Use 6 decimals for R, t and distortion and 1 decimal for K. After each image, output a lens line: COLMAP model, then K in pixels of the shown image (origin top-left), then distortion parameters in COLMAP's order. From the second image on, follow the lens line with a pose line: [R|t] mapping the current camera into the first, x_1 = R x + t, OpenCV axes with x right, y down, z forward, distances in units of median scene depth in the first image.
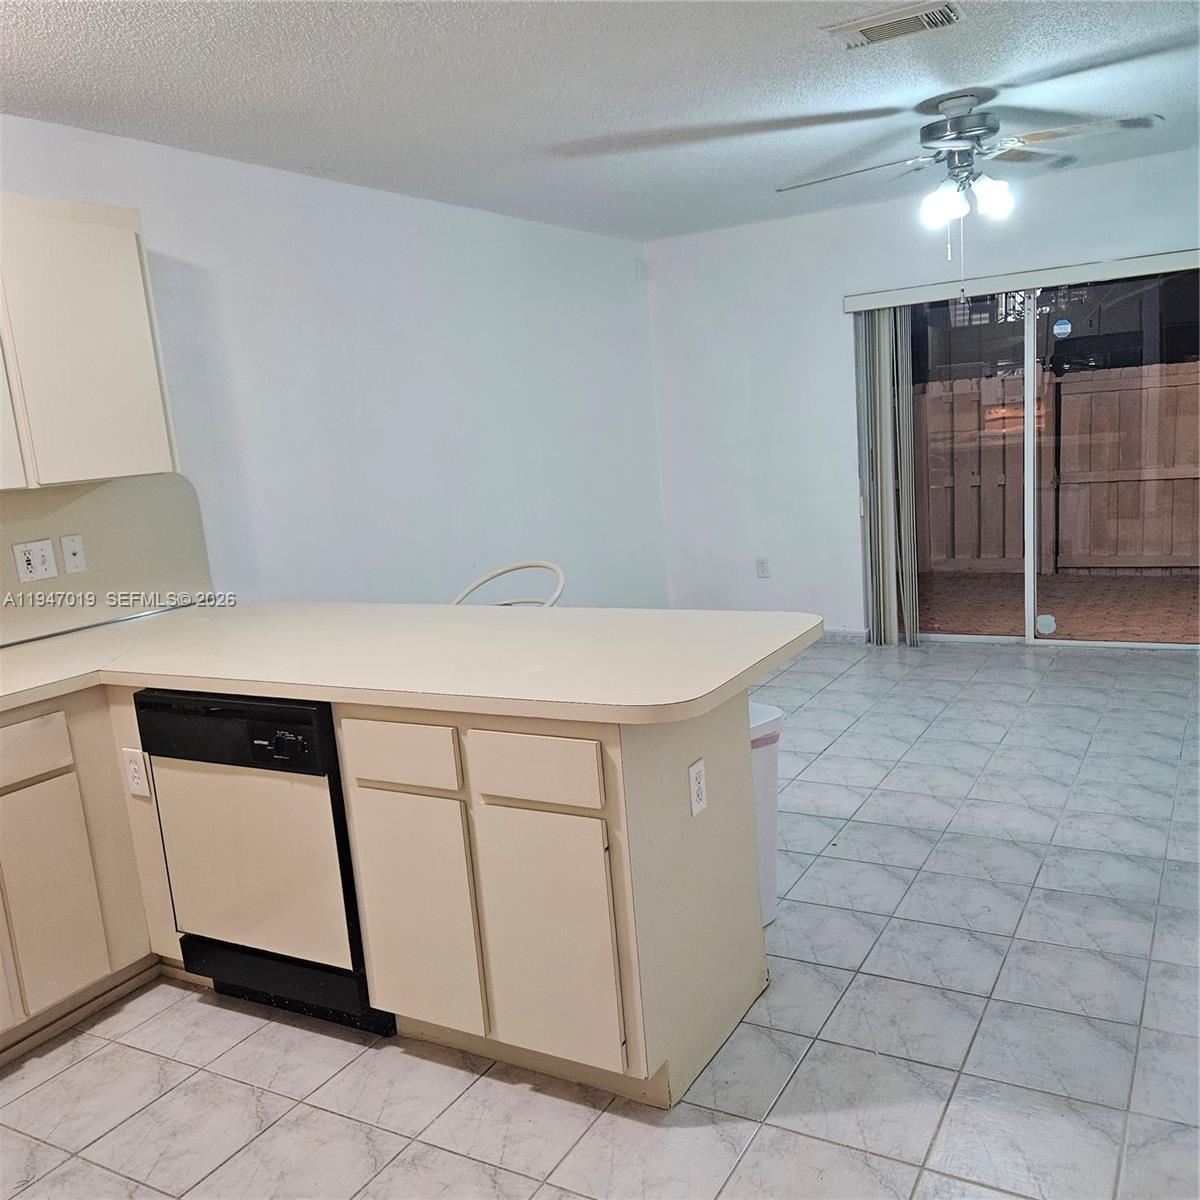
lens RADIAL K [[1071.2, 0, 643.9], [0, 1071.2, 571.4], [0, 0, 1]] dist [0.099497, -0.084446]
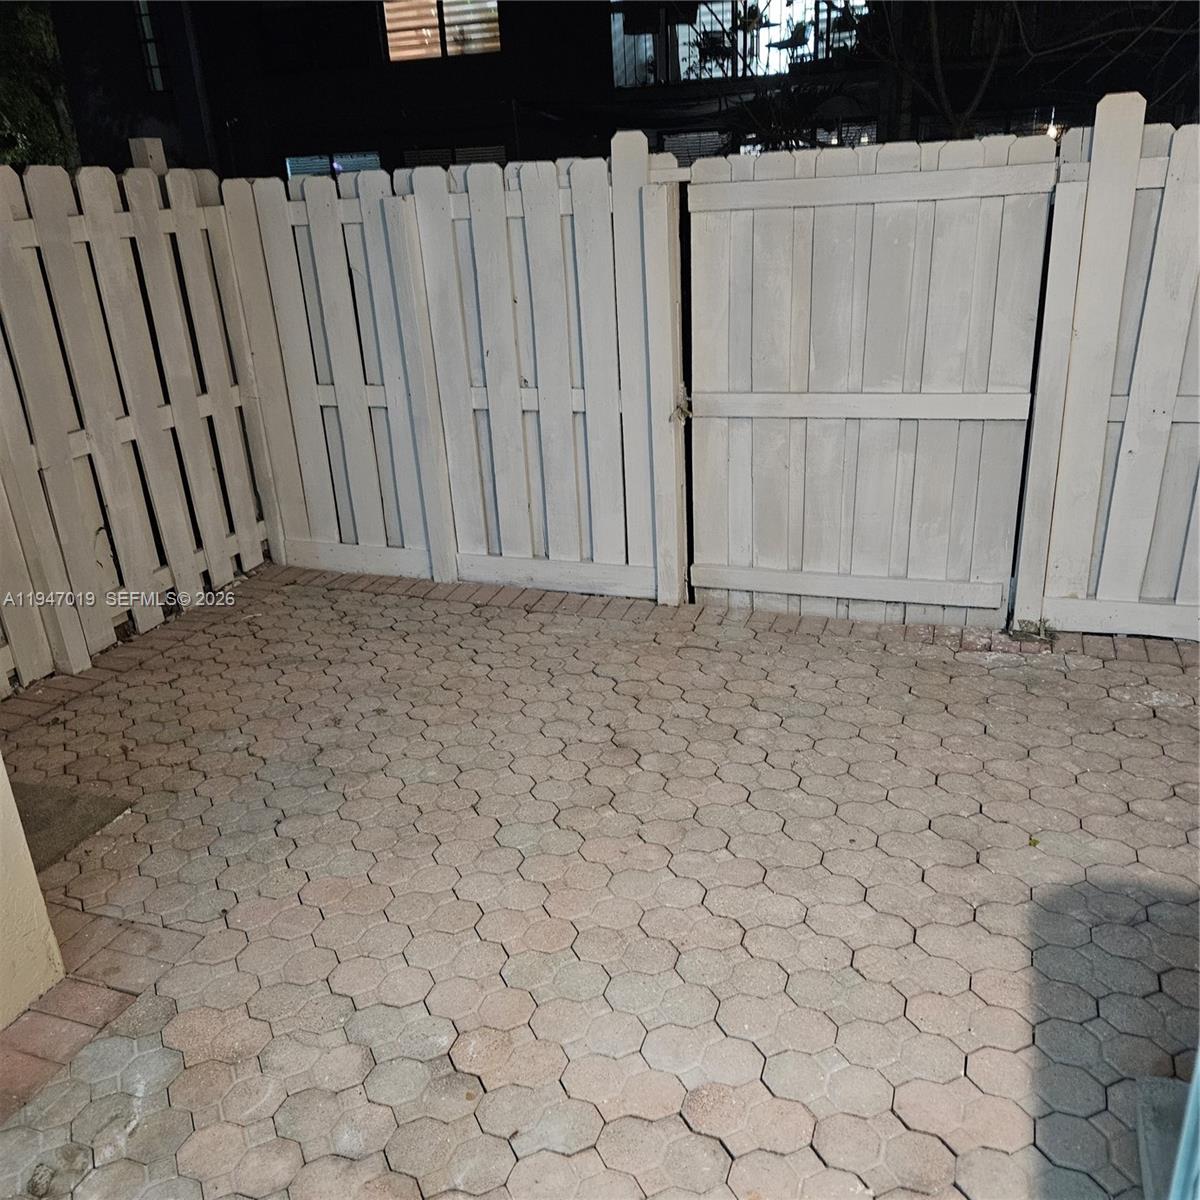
lens RADIAL K [[1071.2, 0, 599.5], [0, 1071.2, 602.6], [0, 0, 1]] dist [0.099497, -0.084446]
pose [[0.989128, -0.027584, 0.144449, 0.365084], [-0.004765, 0.975725, 0.218950, -0.137177], [-0.146982, -0.217257, 0.964985, 0.726446]]
